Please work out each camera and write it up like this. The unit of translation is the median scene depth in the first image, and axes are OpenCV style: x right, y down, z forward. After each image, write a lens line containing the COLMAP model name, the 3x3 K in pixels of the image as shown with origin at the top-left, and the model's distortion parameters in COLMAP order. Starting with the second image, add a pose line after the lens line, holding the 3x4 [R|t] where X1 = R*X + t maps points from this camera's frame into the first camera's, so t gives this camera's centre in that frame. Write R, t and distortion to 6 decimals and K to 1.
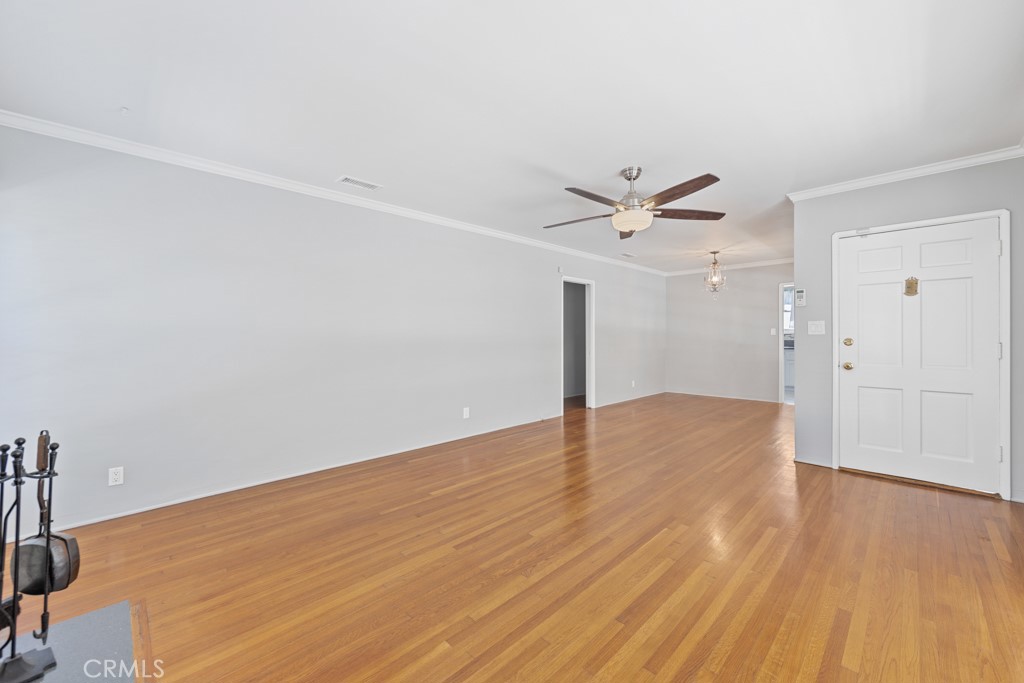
lens RADIAL K [[405.3, 0, 519.6], [0, 405.3, 333.1], [0, 0, 1]] dist [0.002755, -0.000173]
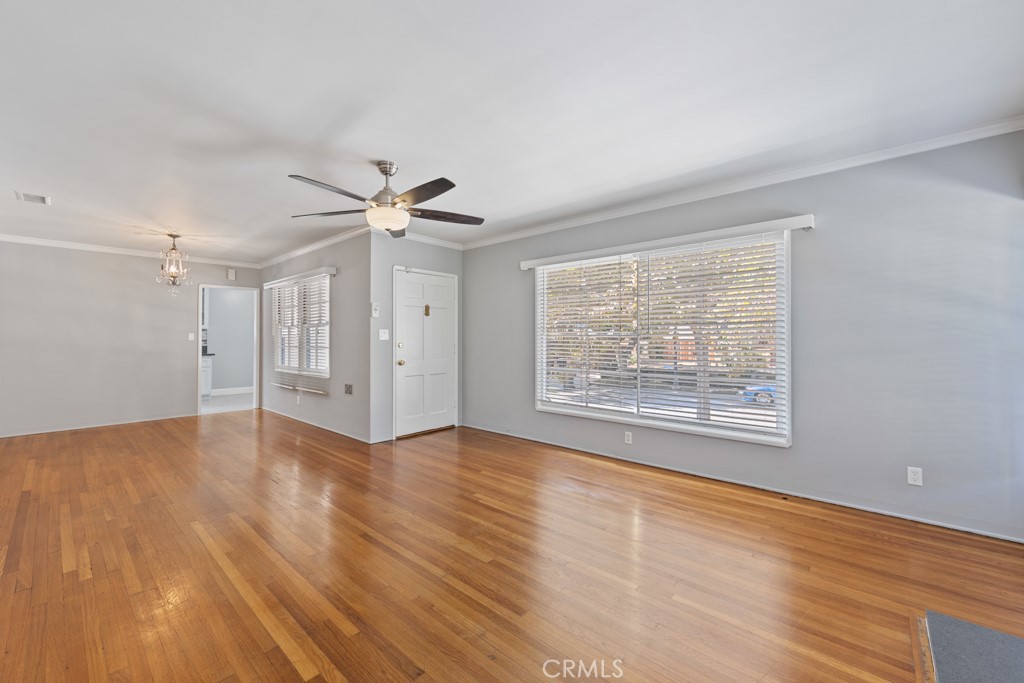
lens RADIAL K [[405.3, 0, 513.3], [0, 405.3, 334.4], [0, 0, 1]] dist [0.002755, -0.000173]
pose [[-0.043045, 0.015924, 0.998946, -0.632894], [-0.005596, 0.999853, -0.016180, 0.004420], [-0.999057, -0.006286, -0.042950, 0.707039]]
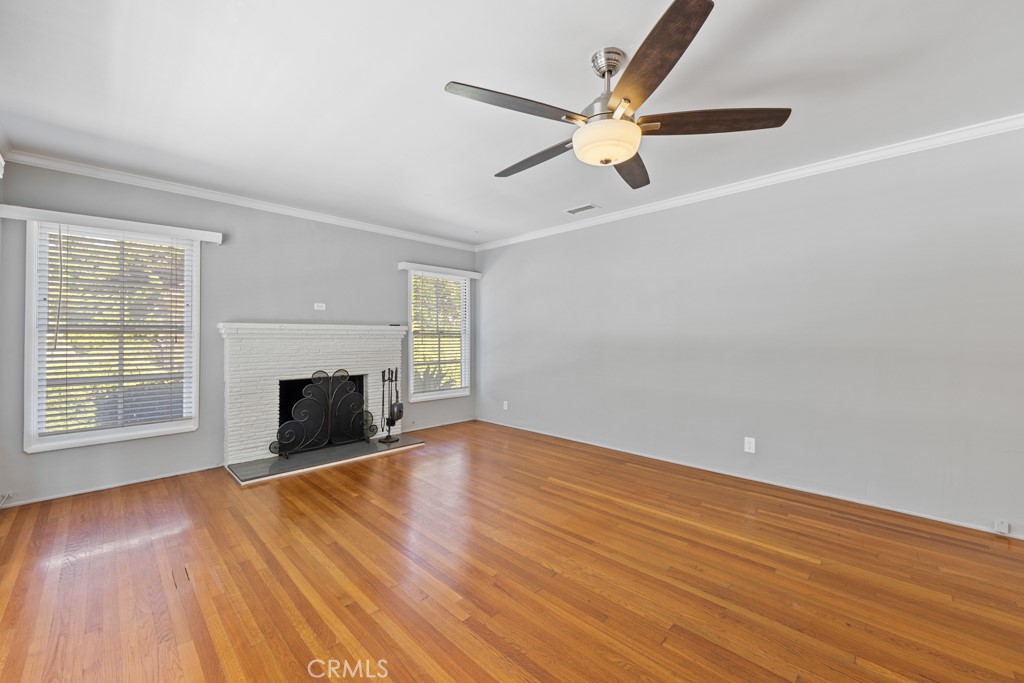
lens RADIAL K [[405.3, 0, 510.7], [0, 405.3, 339.0], [0, 0, 1]] dist [0.002755, -0.000173]
pose [[-0.009524, 0.005060, -0.999942, 0.815257], [0.009578, 0.999942, 0.004969, 0.003264], [0.999909, -0.009530, -0.009572, 0.815392]]
